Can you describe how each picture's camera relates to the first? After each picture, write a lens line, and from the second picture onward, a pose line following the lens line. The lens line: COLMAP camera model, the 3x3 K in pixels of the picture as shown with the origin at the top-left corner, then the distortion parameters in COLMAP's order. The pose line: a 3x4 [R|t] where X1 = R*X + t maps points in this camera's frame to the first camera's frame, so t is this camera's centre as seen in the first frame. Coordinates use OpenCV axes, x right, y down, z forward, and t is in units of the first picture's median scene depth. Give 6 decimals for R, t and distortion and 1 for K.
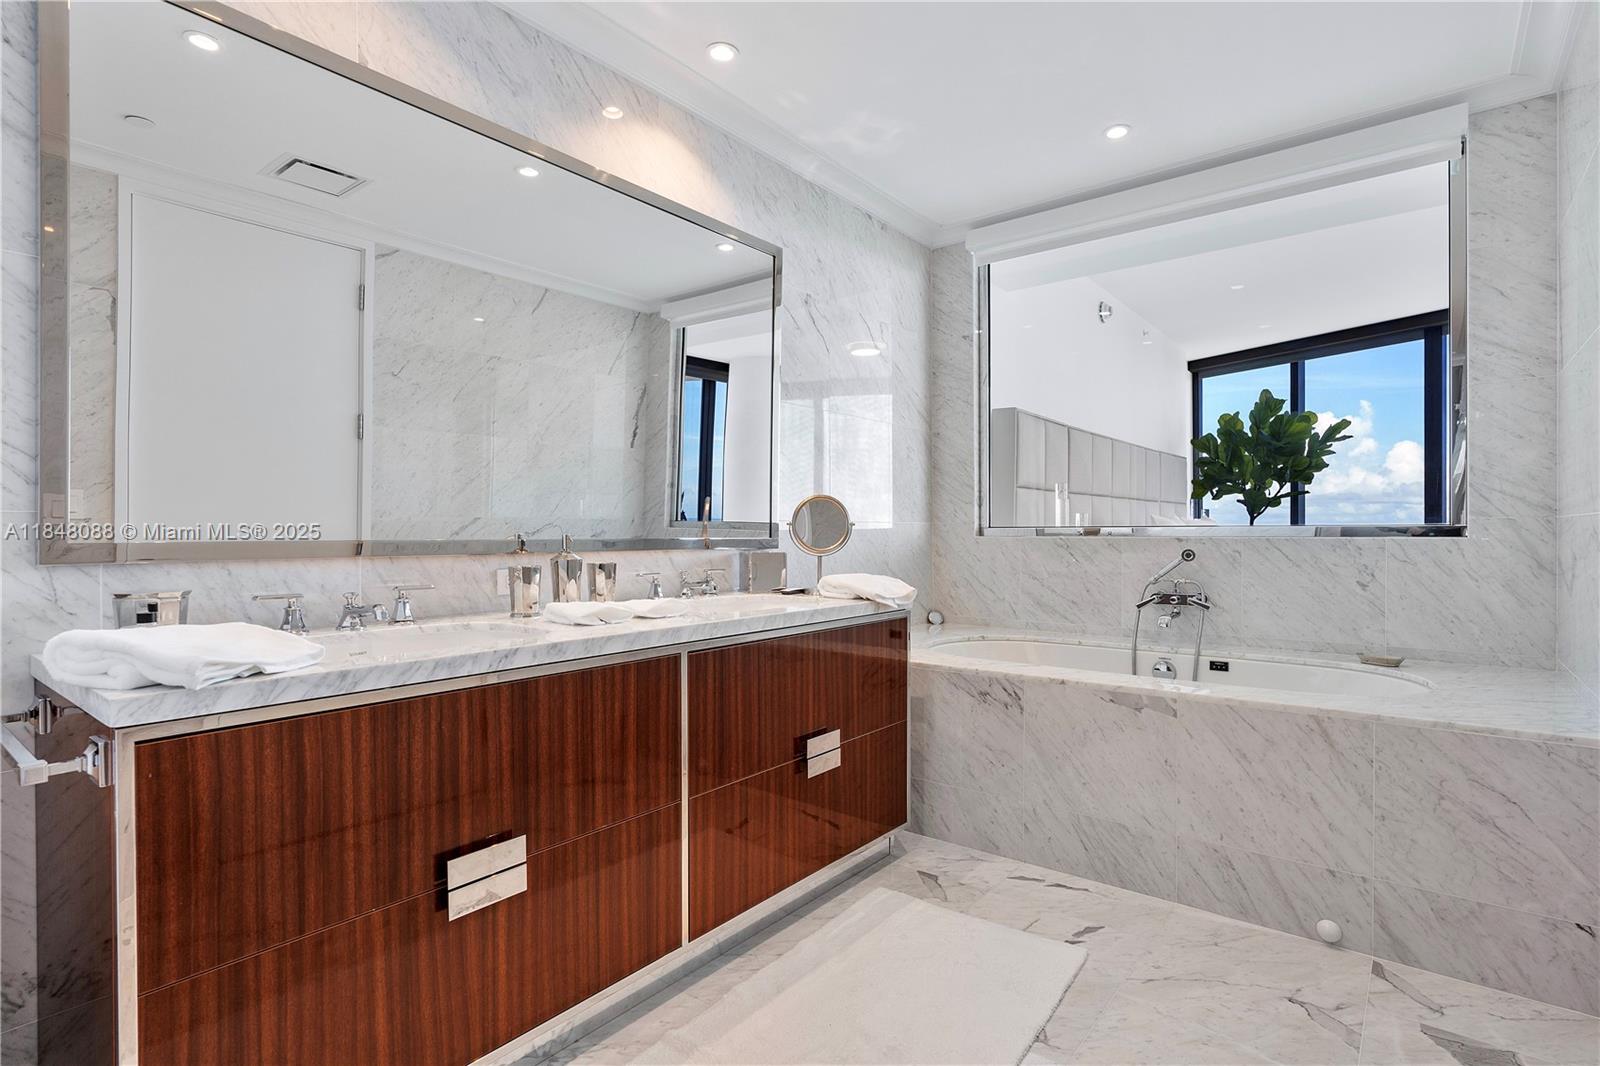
lens RADIAL K [[797.3, 0, 806.0], [0, 797.3, 531.8], [0, 0, 1]] dist [0.002649, 0.000791]
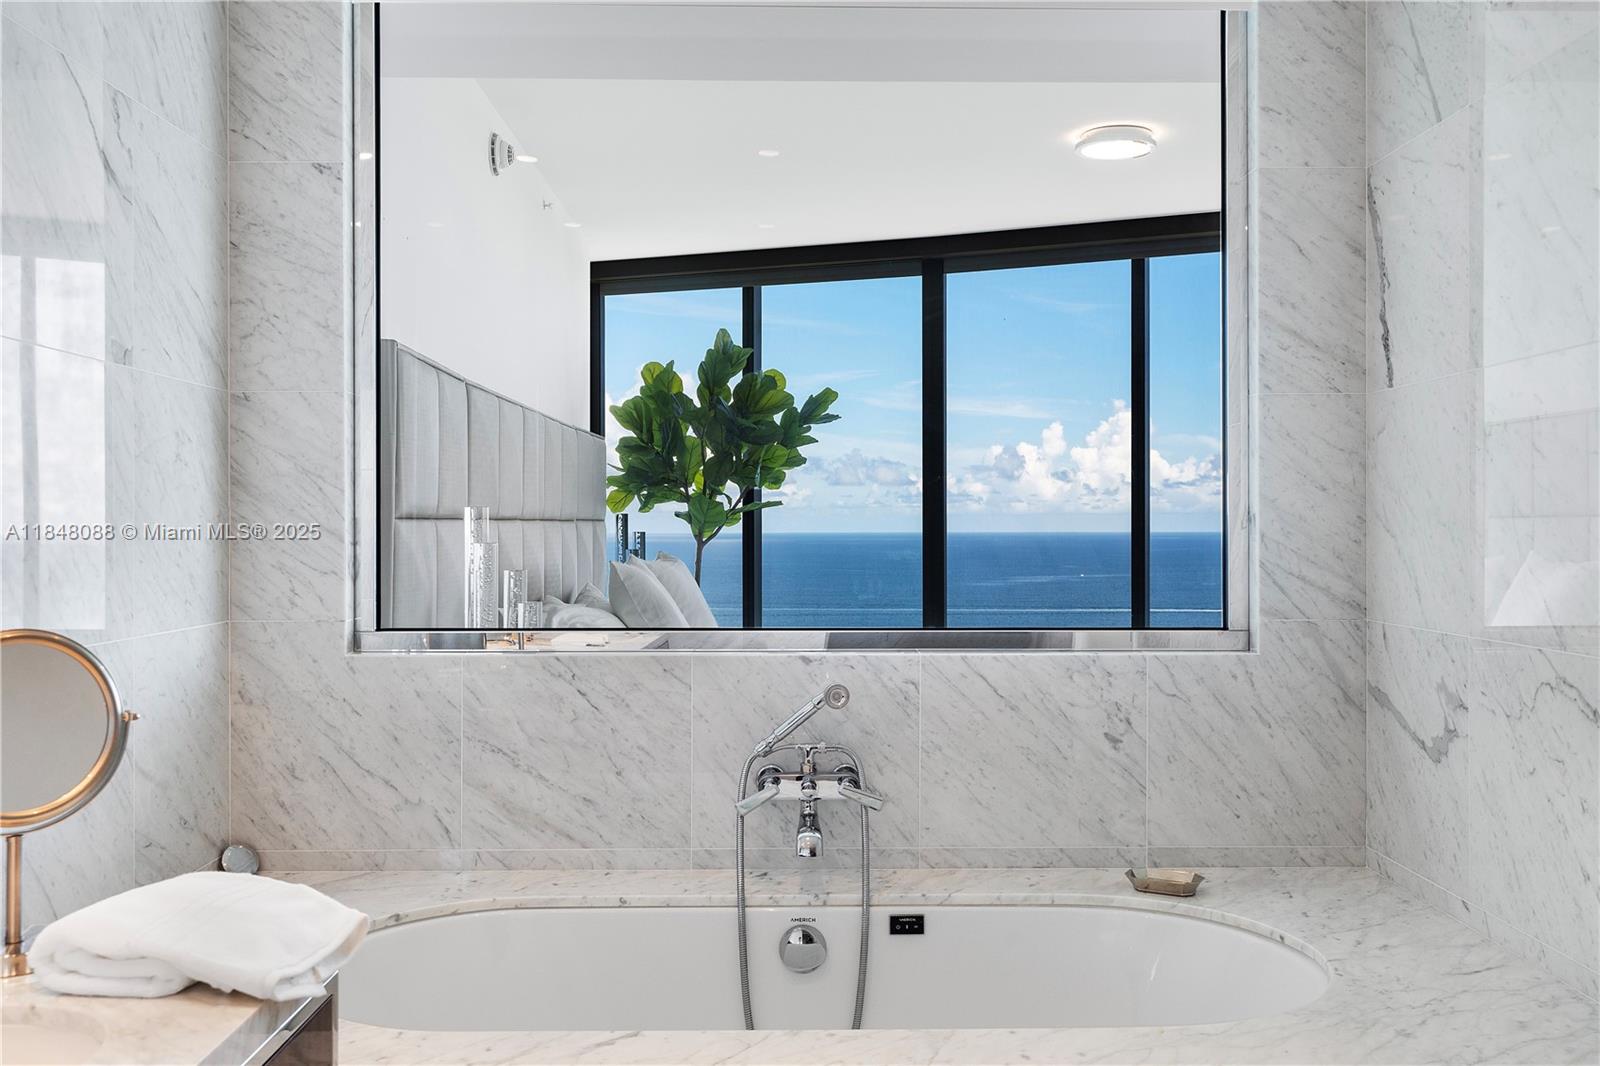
lens RADIAL K [[1380.7, 0, 801.0], [0, 1380.7, 520.5], [0, 0, 1]] dist [0.002030, -0.002035]
pose [[0.773340, 0.001507, 0.633990, -0.059232], [-0.002013, 0.999998, 0.000079, -0.064136], [-0.633988, -0.001337, 0.773341, 0.298534]]
